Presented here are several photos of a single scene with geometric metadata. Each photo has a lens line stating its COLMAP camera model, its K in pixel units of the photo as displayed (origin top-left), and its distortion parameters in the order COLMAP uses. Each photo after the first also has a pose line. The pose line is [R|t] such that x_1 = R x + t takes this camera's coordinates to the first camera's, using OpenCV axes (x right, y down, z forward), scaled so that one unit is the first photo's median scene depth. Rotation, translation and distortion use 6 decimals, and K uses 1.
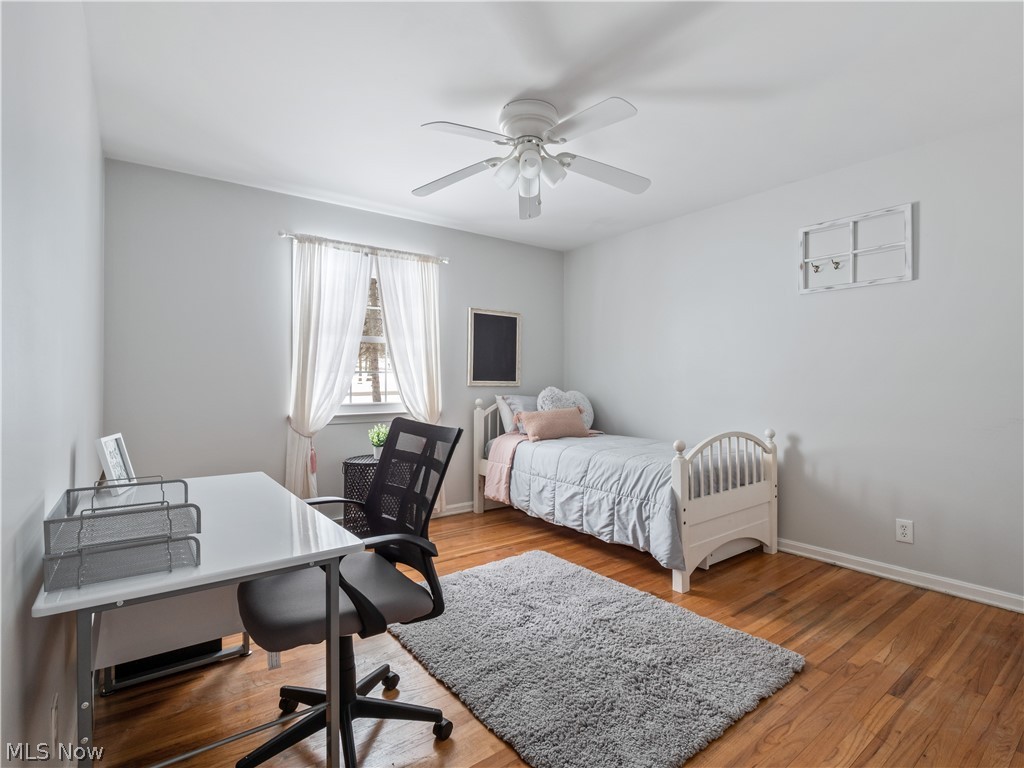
lens RADIAL K [[506.1, 0, 504.4], [0, 506.1, 382.0], [0, 0, 1]] dist [-0.004498, -0.008904]
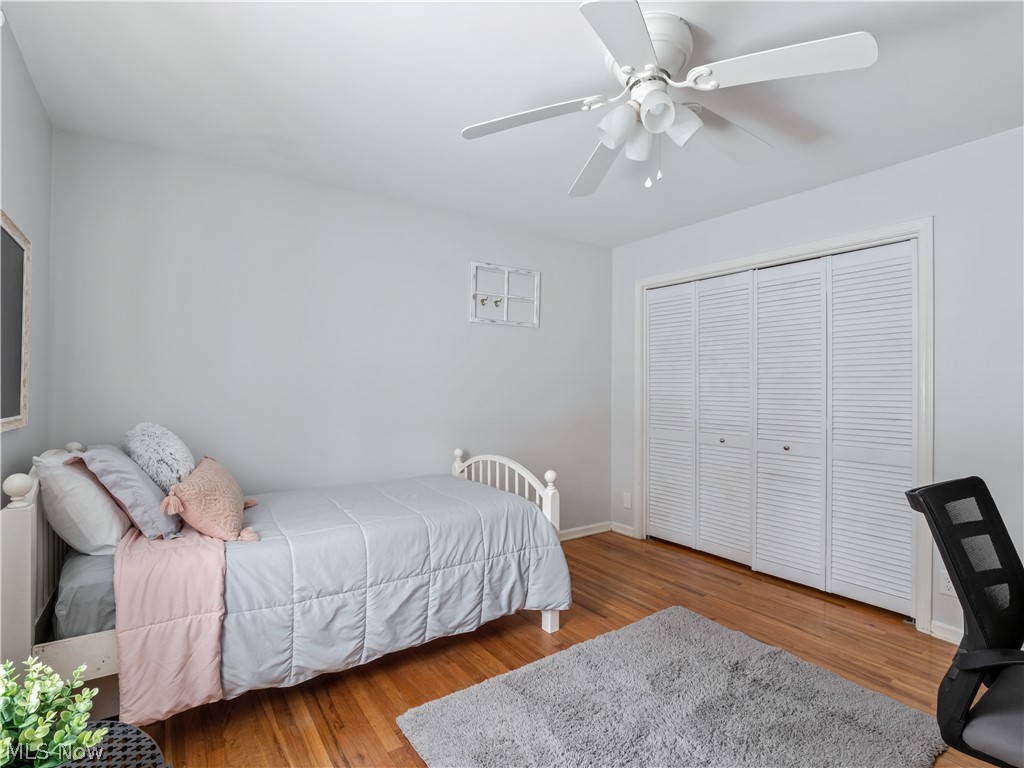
lens RADIAL K [[506.1, 0, 505.3], [0, 506.1, 382.3], [0, 0, 1]] dist [-0.004498, -0.008904]
pose [[0.038021, 0.003670, 0.999270, -0.510153], [0.002530, 0.999990, -0.003768, -0.038801], [-0.999274, 0.002671, 0.038011, 0.895013]]
